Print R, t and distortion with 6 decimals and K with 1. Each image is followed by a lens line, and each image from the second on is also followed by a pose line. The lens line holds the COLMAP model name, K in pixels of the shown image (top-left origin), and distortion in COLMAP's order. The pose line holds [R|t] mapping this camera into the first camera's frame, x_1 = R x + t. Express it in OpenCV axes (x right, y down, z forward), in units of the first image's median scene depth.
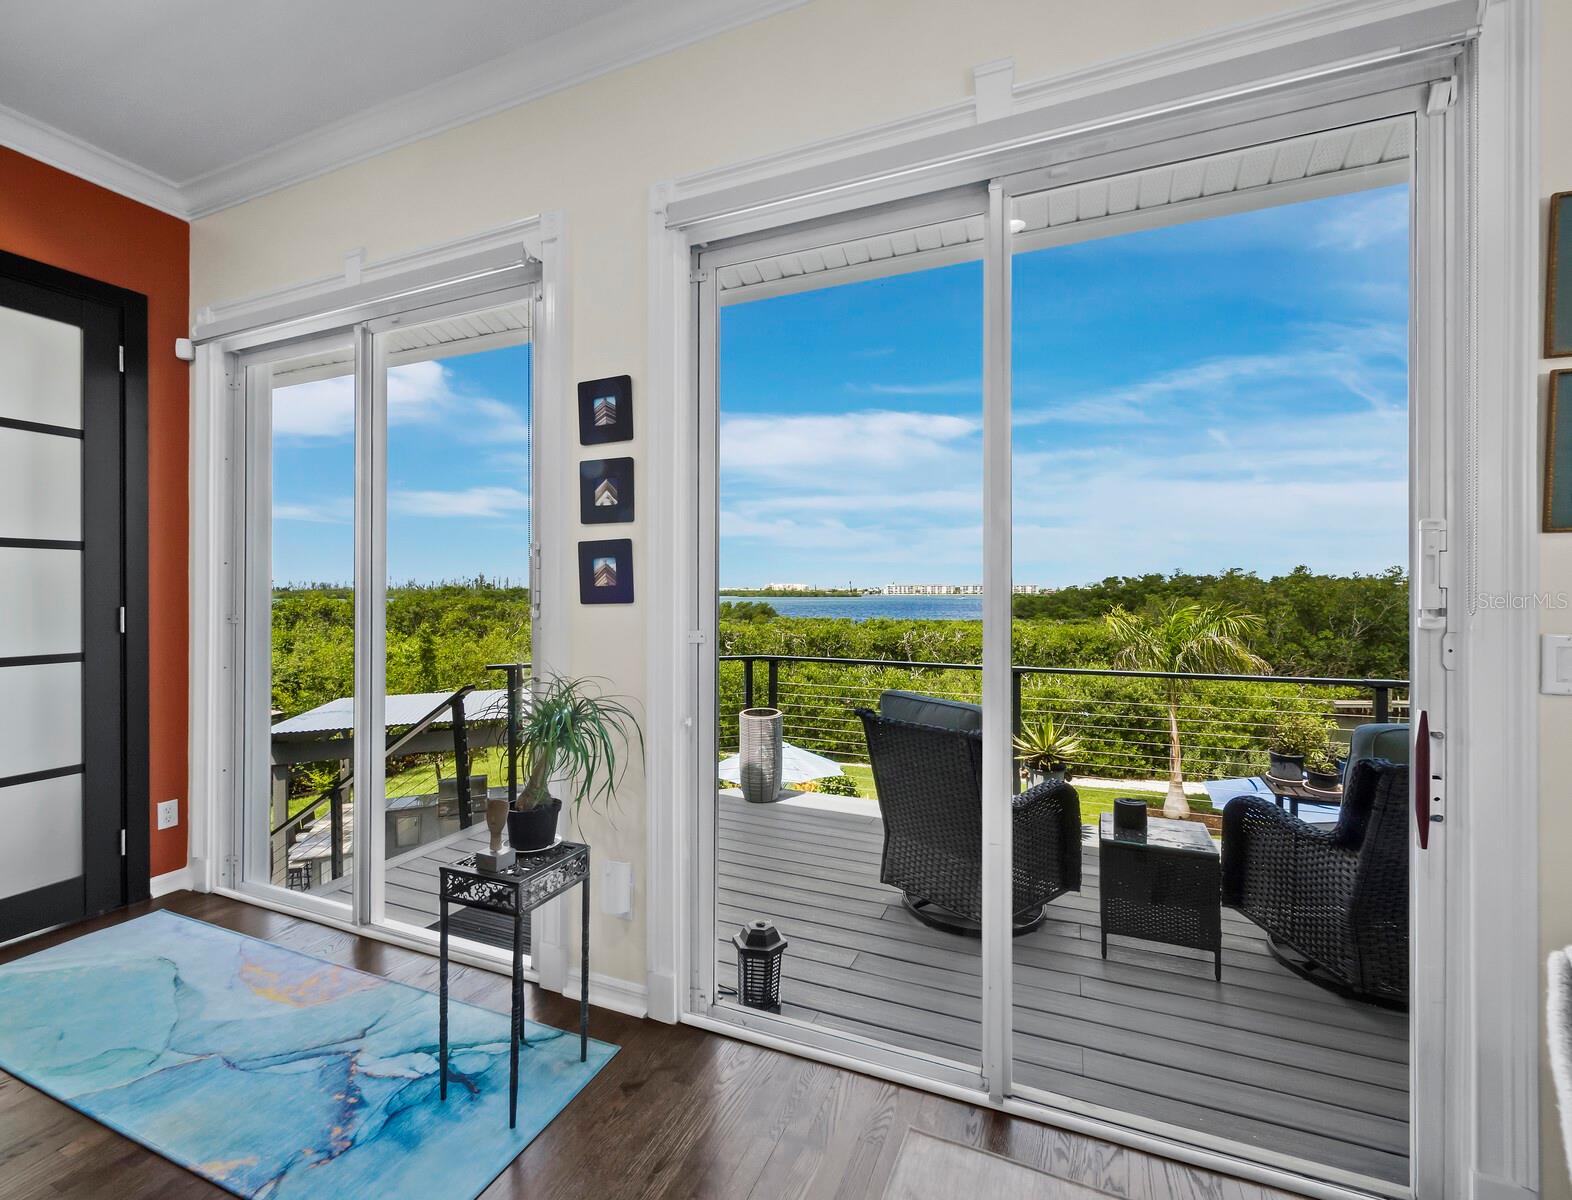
lens RADIAL K [[674.0, 0, 800.5], [0, 674.0, 594.0], [0, 0, 1]] dist [-0.001095, 0.000084]
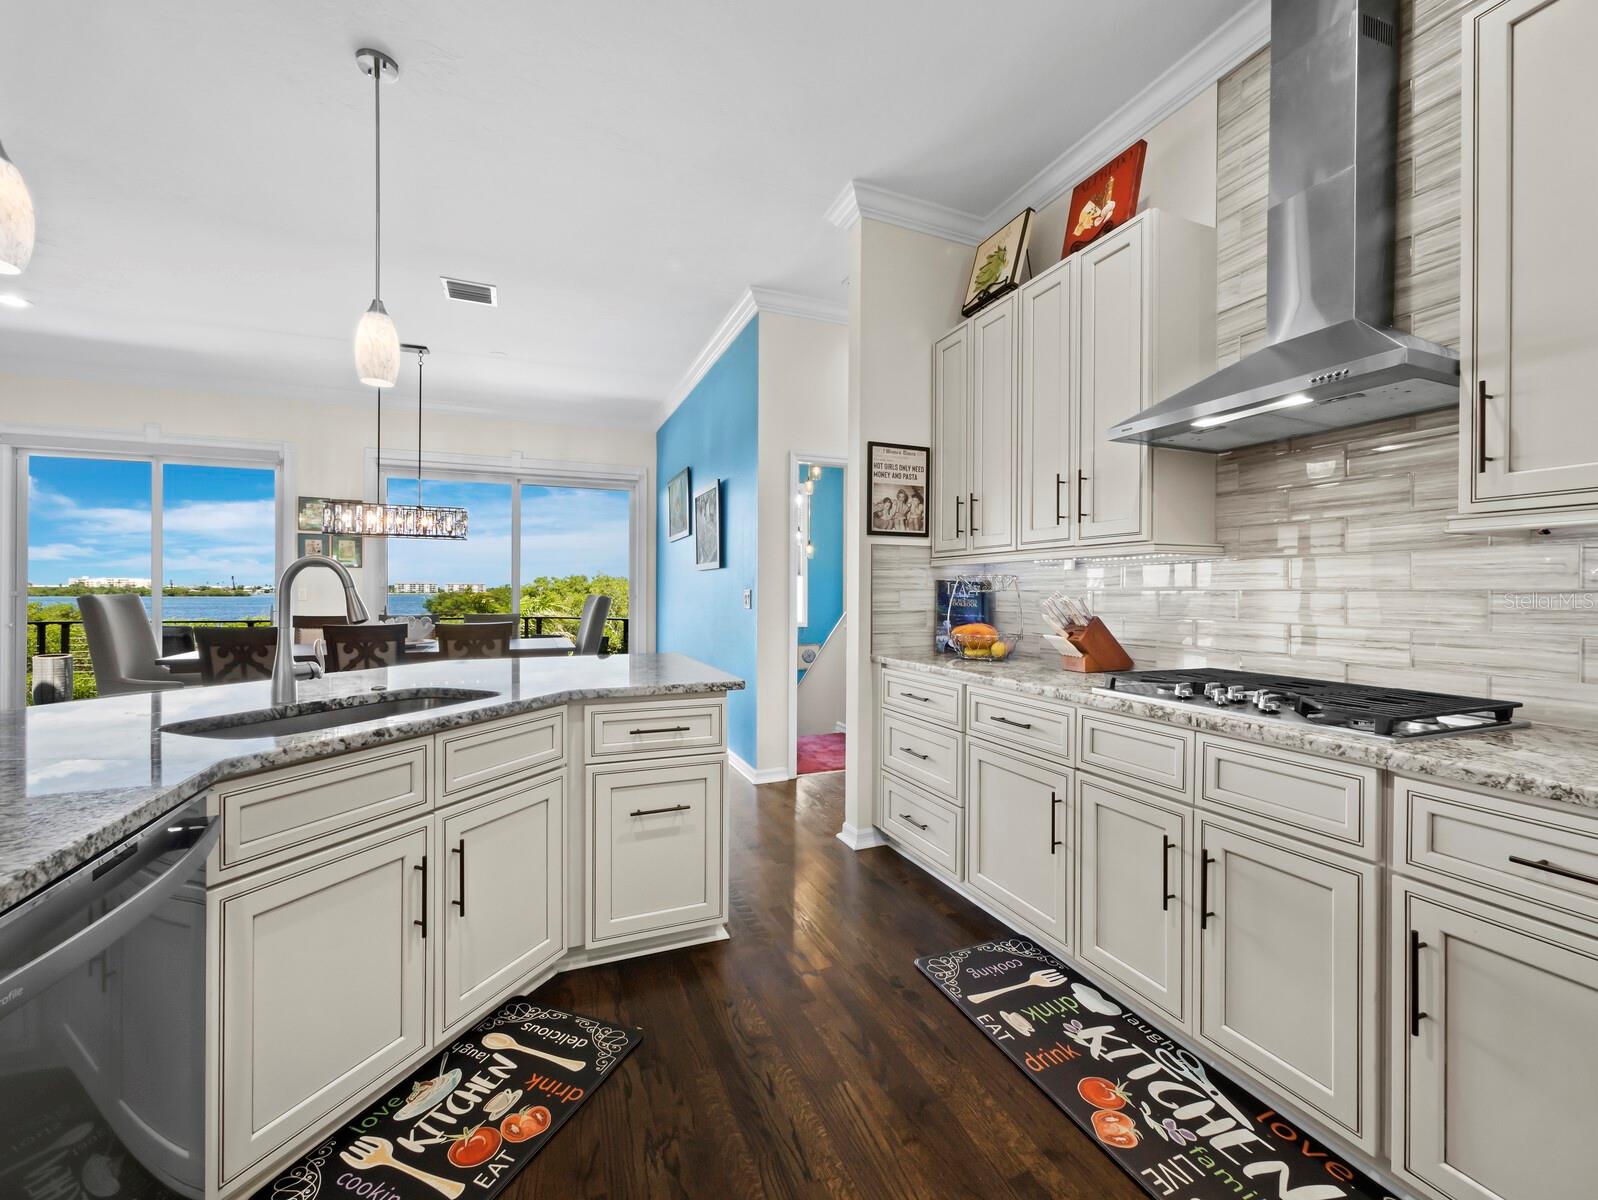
lens RADIAL K [[667.5, 0, 801.2], [0, 667.5, 578.7], [0, 0, 1]] dist [0.000885, 0.000167]
pose [[0.712220, 0.016472, 0.701763, 0.011003], [-0.001395, 0.999756, -0.022051, 0.003239], [-0.701955, 0.014726, 0.712069, -0.166423]]
